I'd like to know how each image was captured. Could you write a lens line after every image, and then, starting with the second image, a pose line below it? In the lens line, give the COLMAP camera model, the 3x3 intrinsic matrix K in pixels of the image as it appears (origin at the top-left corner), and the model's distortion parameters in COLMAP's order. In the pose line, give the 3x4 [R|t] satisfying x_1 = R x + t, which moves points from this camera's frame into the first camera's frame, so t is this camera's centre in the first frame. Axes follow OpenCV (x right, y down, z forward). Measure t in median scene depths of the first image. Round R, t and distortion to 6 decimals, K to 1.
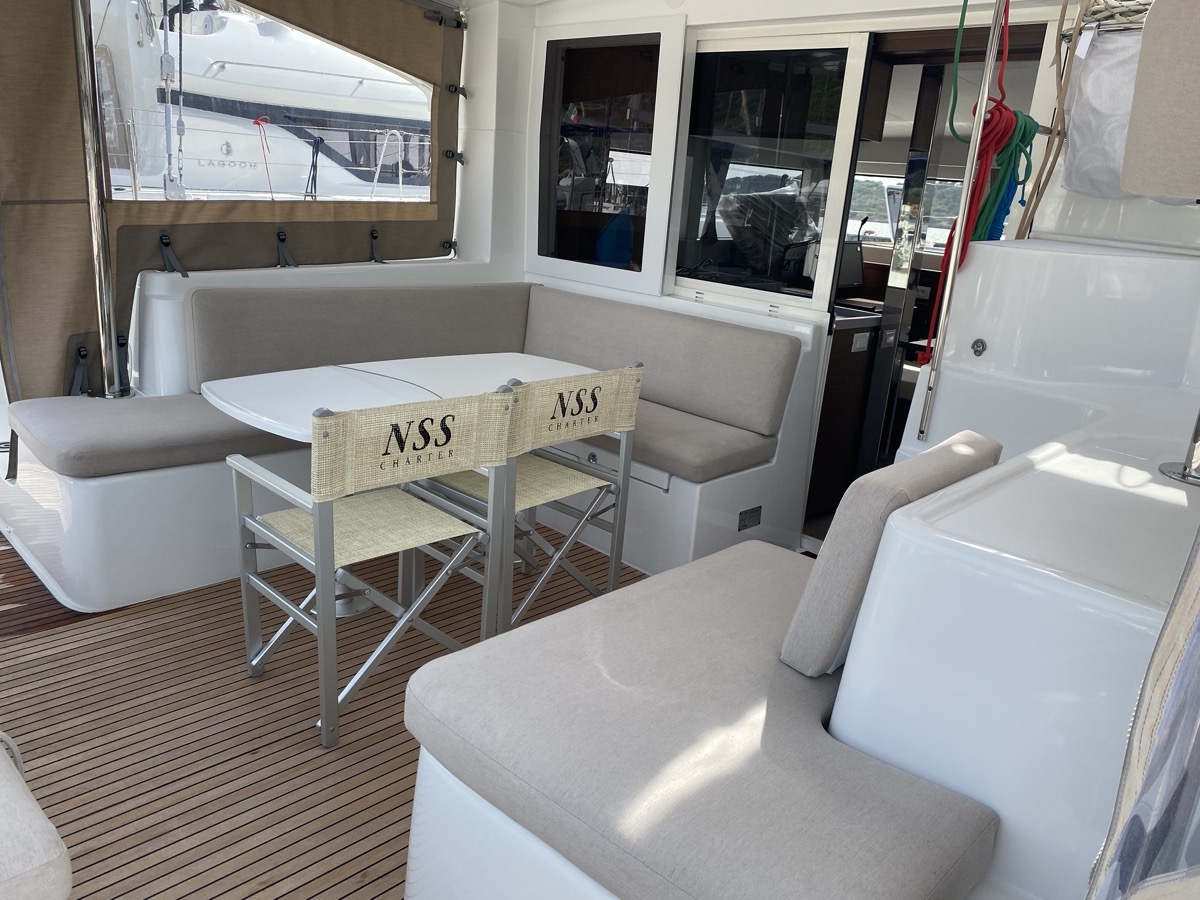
lens RADIAL K [[919.2, 0, 605.9], [0, 919.2, 456.7], [0, 0, 1]] dist [0.031743, -0.005045]
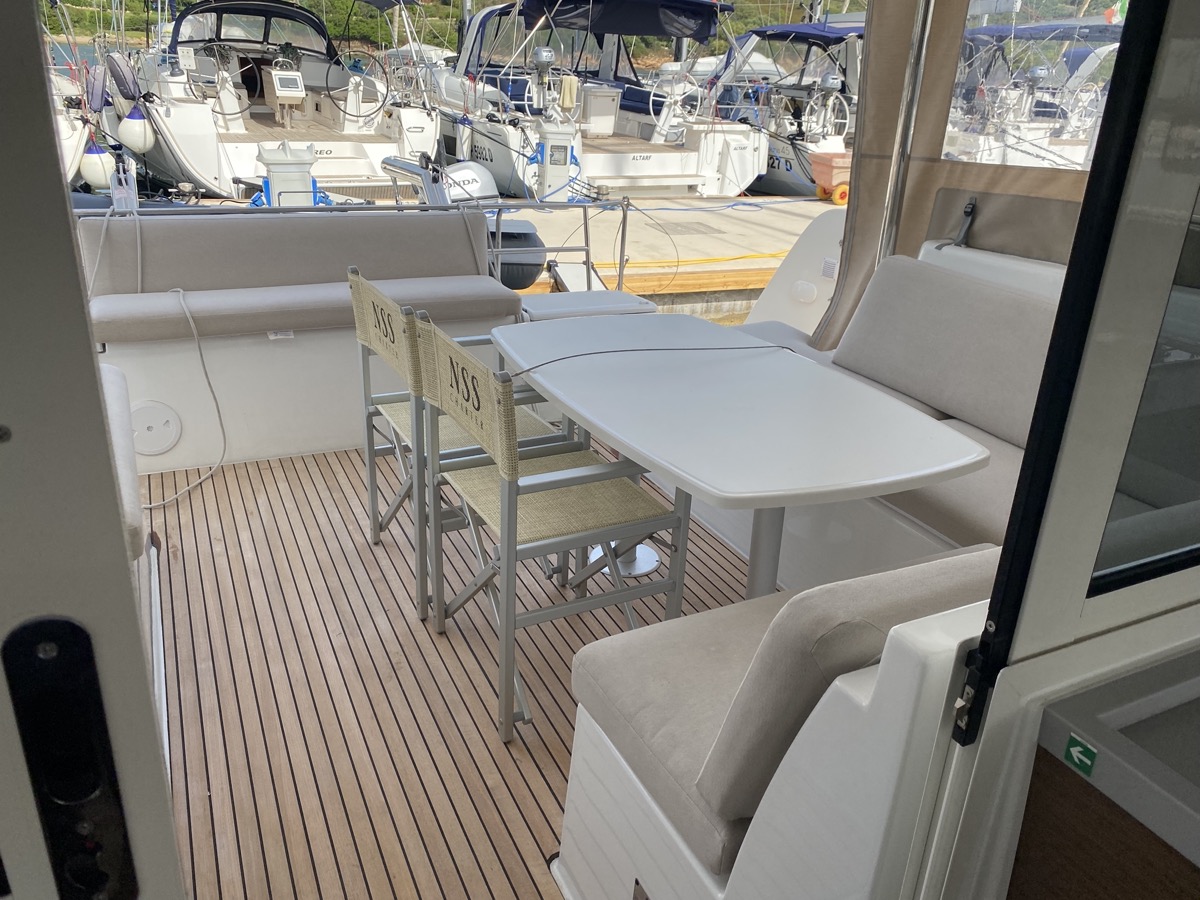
lens RADIAL K [[919.2, 0, 601.7], [0, 919.2, 446.0], [0, 0, 1]] dist [0.031743, -0.005045]
pose [[-0.322103, 0.280853, -0.904086, 0.522989], [-0.333723, 0.859995, 0.386053, -0.292972], [0.885934, 0.426063, -0.183281, 1.061013]]
